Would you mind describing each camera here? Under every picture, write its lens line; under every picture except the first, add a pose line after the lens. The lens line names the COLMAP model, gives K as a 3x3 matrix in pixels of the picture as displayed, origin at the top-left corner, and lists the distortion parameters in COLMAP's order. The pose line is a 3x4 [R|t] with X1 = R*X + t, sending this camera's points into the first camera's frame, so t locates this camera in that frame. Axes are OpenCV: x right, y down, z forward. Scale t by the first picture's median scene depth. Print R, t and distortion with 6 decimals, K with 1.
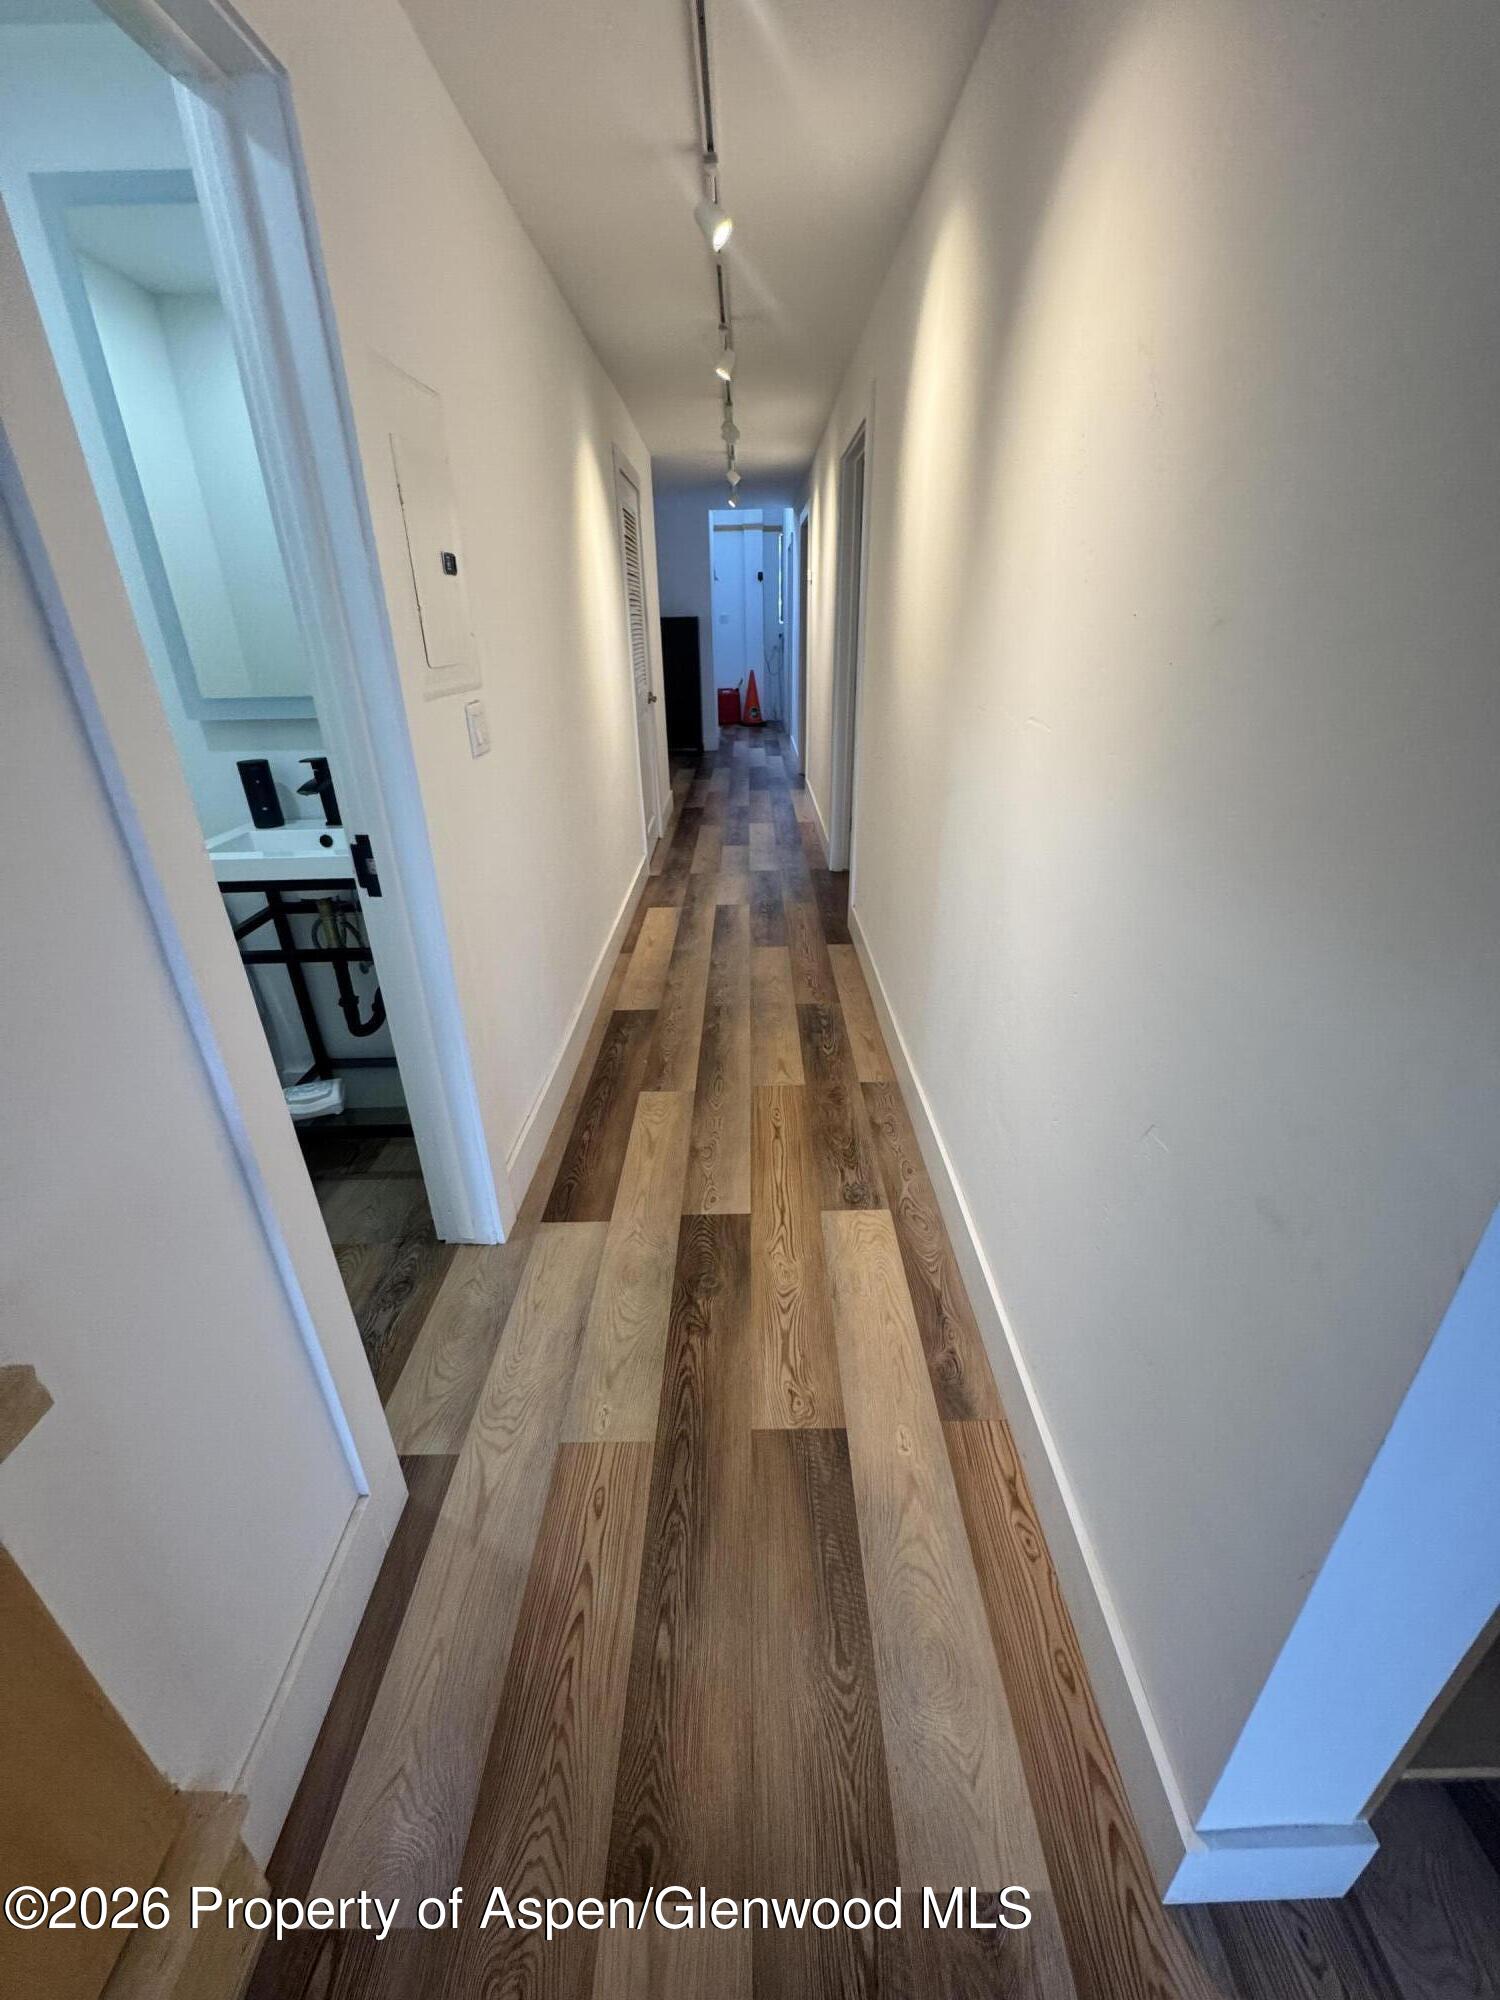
lens RADIAL K [[800.8, 0, 750.9], [0, 800.8, 997.6], [0, 0, 1]] dist [-0.002603, -0.000109]
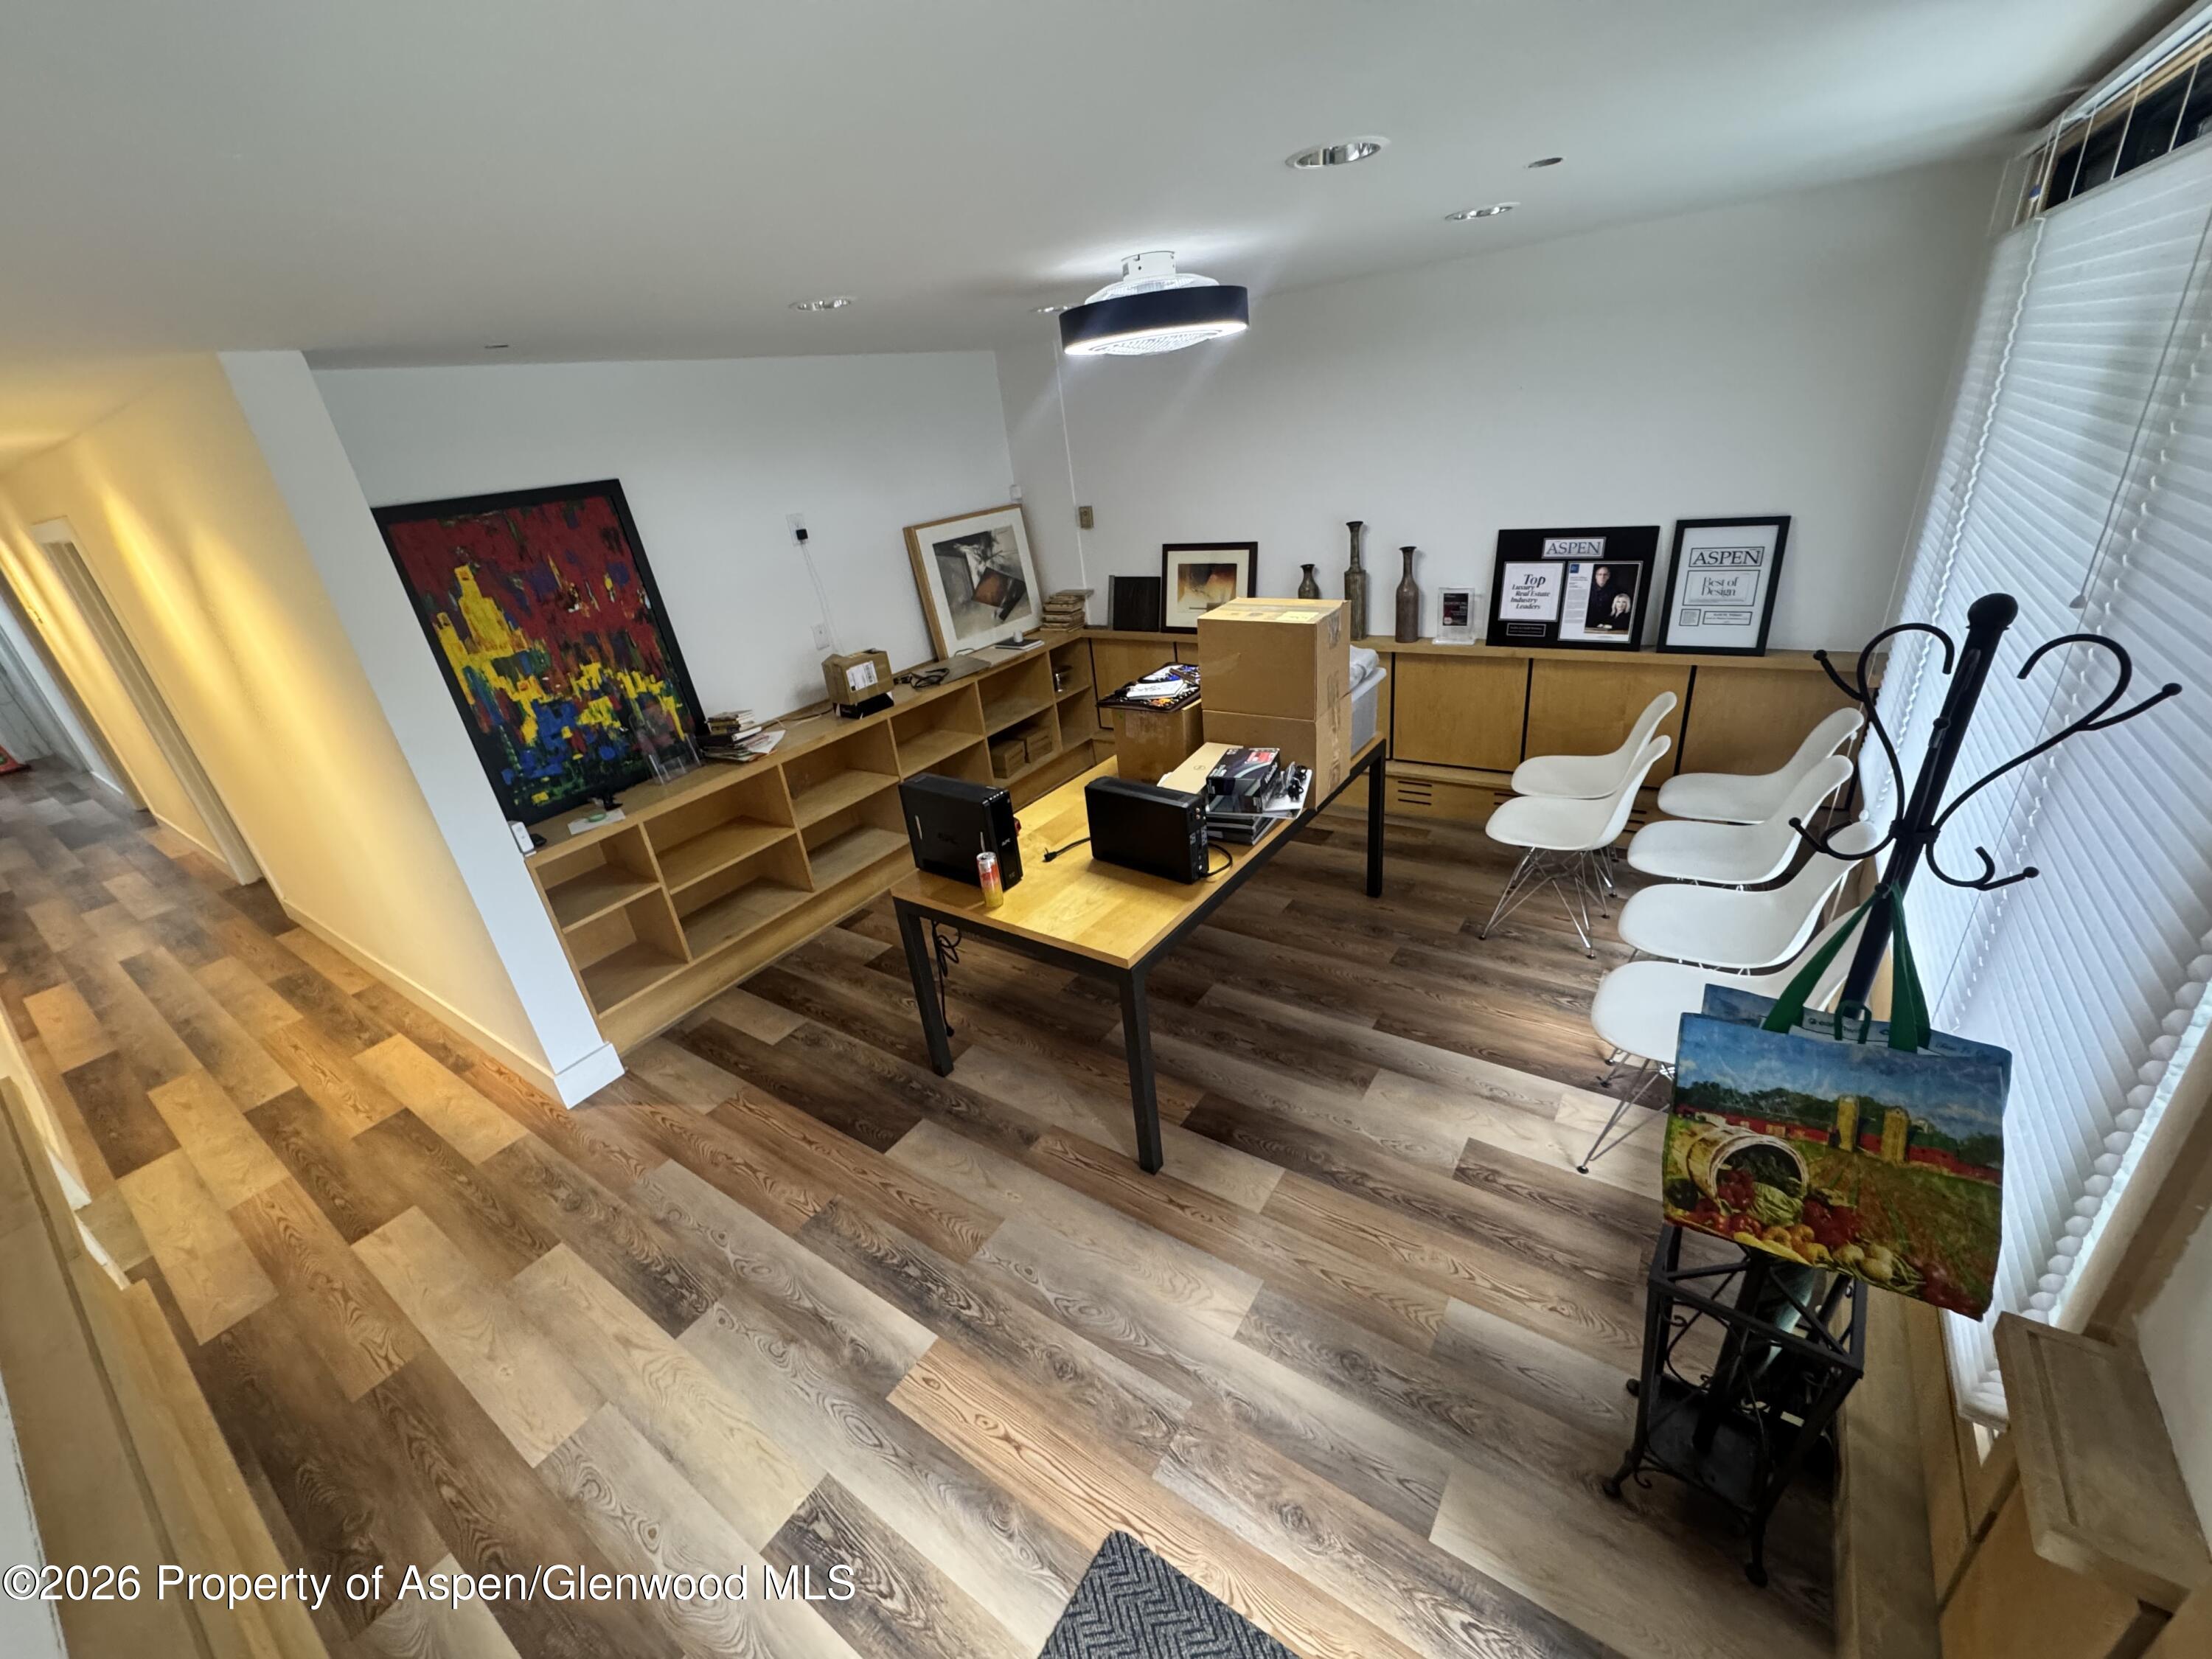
lens RADIAL K [[885.7, 0, 1106.6], [0, 885.7, 836.0], [0, 0, 1]] dist [-0.002603, -0.000109]
pose [[0.570036, -0.391677, 0.722252, -0.121461], [0.443521, 0.886669, 0.130792, 0.245173], [-0.691627, 0.245778, 0.679150, -1.061596]]
